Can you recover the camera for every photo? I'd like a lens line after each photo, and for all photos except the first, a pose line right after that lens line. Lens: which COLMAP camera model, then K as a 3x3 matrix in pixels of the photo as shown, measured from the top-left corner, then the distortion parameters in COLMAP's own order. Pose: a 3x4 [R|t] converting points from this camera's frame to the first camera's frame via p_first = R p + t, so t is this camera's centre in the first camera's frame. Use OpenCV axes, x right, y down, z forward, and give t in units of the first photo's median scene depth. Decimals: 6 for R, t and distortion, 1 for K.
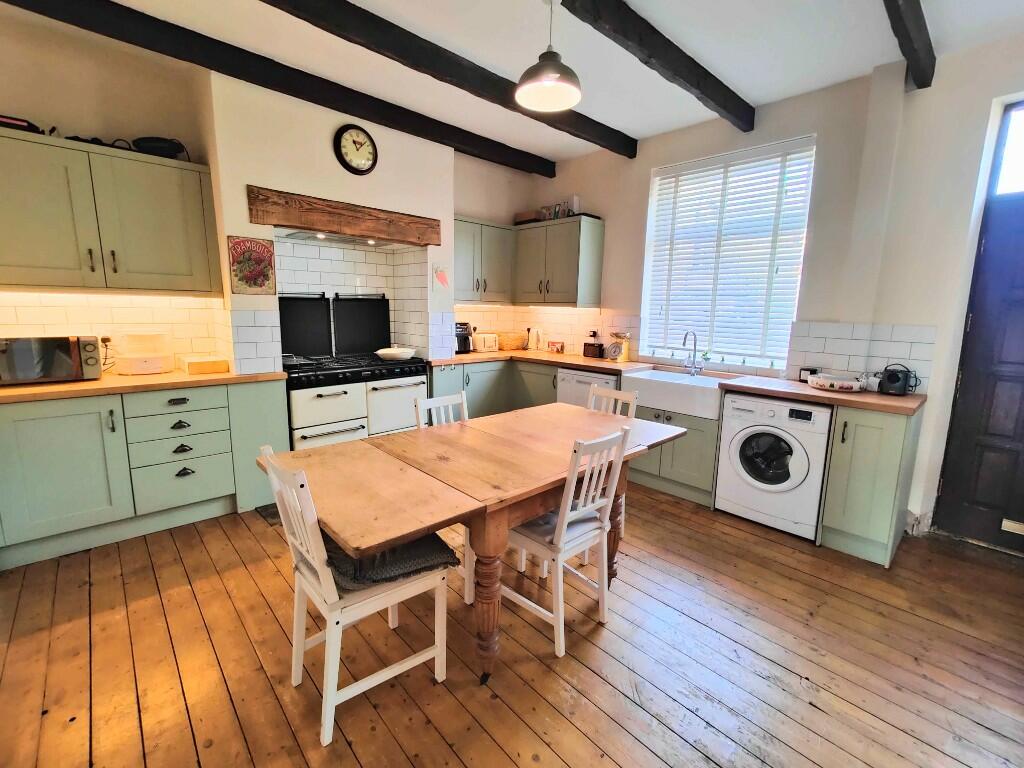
lens RADIAL K [[452.8, 0, 510.4], [0, 452.8, 381.9], [0, 0, 1]] dist [0.008692, 0.000487]
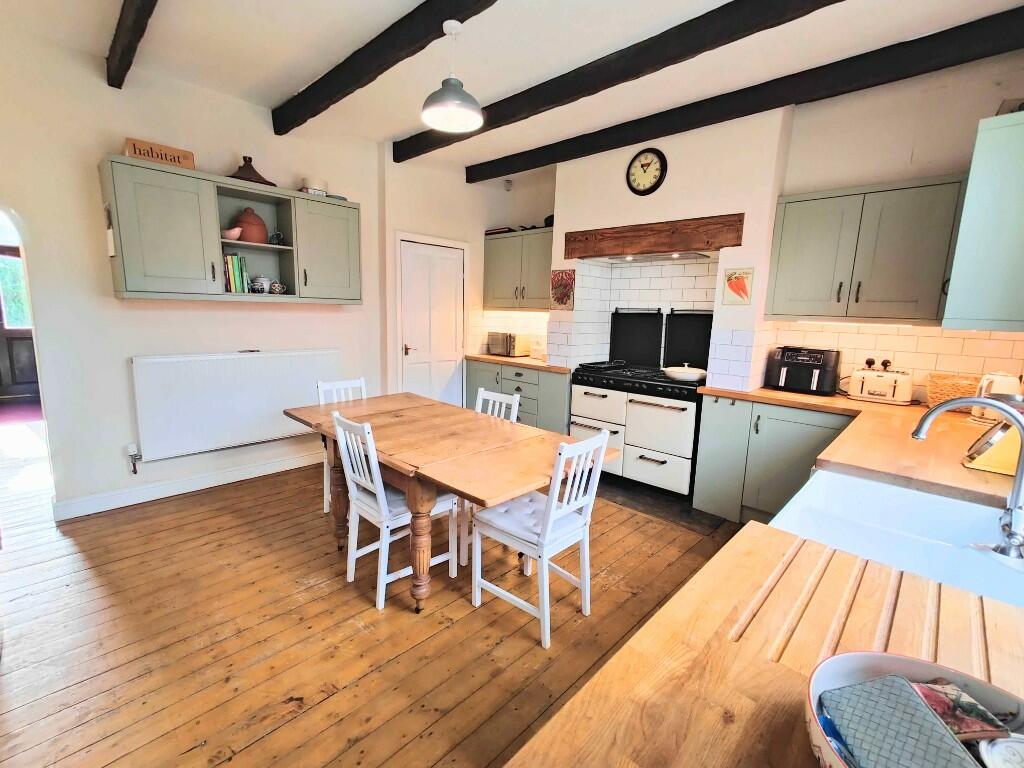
lens RADIAL K [[452.8, 0, 508.6], [0, 452.8, 383.8], [0, 0, 1]] dist [0.008692, 0.000487]
pose [[0.051516, 0.139490, -0.988883, 0.752563], [-0.193806, 0.972769, 0.127121, -0.105906], [0.979686, 0.185103, 0.077147, 0.699466]]
